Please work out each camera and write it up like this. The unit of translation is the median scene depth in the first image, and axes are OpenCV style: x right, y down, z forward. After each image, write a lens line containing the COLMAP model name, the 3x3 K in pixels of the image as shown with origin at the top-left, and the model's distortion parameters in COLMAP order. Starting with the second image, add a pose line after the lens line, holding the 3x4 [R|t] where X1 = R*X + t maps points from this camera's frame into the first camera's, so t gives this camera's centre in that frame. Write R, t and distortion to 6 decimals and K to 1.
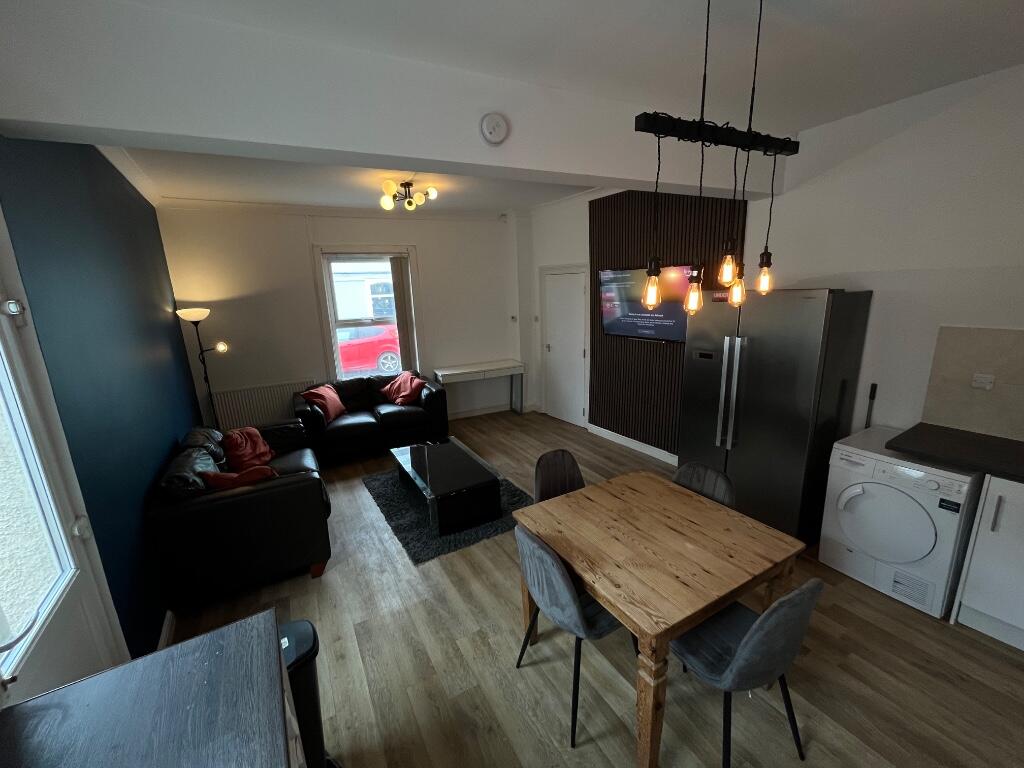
lens RADIAL K [[413.7, 0, 511.3], [0, 413.7, 383.8], [0, 0, 1]] dist [-0.003192, 0.001062]
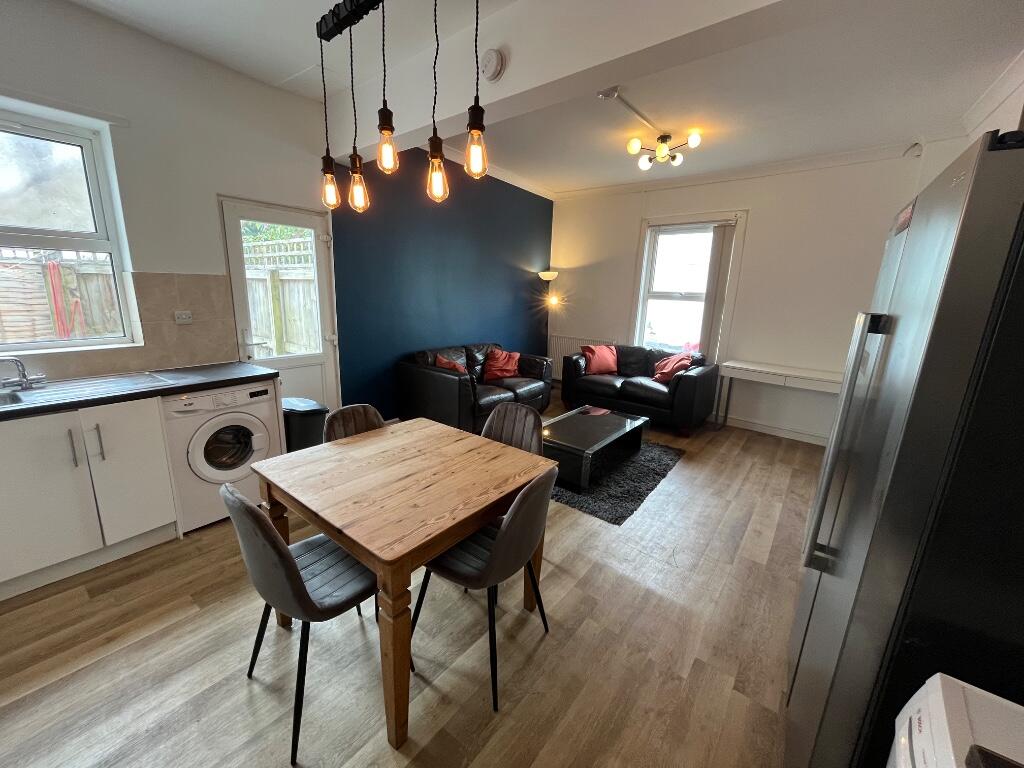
lens RADIAL K [[413.7, 0, 508.0], [0, 413.7, 384.0], [0, 0, 1]] dist [-0.003192, 0.001062]
pose [[0.376172, 0.256868, -0.890233, 0.493182], [-0.257537, 0.951929, 0.165846, -0.013476], [0.890039, 0.166881, 0.424242, 0.322270]]
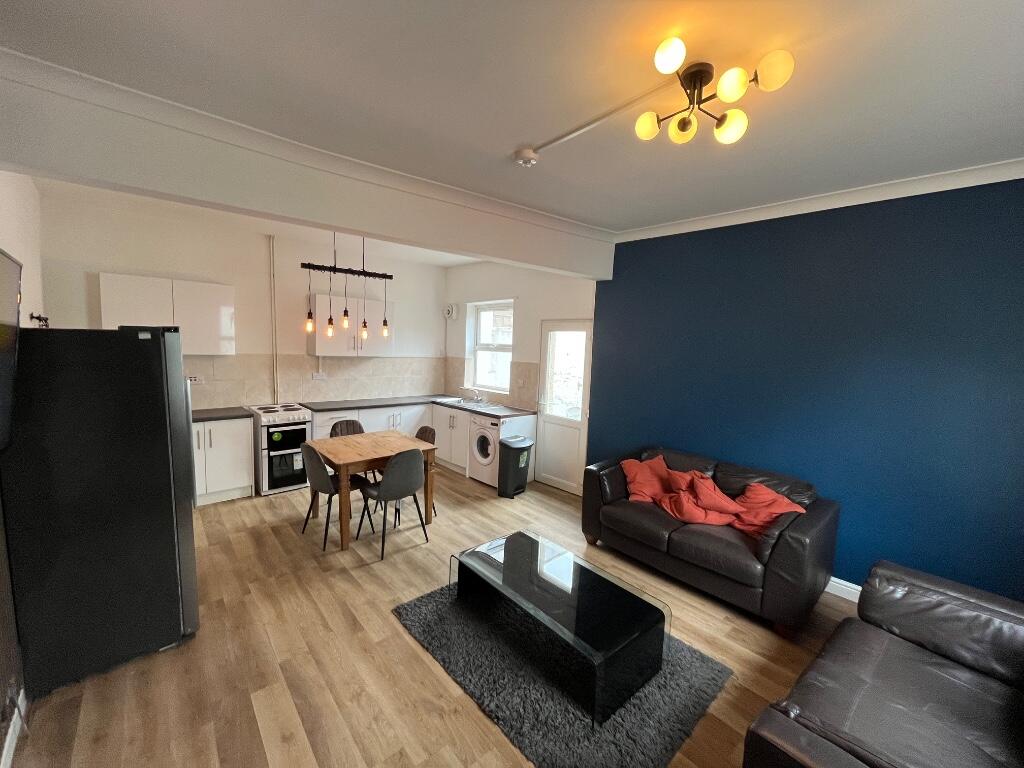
lens RADIAL K [[413.7, 0, 510.9], [0, 413.7, 383.1], [0, 0, 1]] dist [-0.003192, 0.001062]
pose [[-0.980629, 0.019555, -0.194896, 0.016799], [-0.045445, 0.945140, 0.323489, -0.264554], [0.190529, 0.326080, -0.925943, 1.223735]]
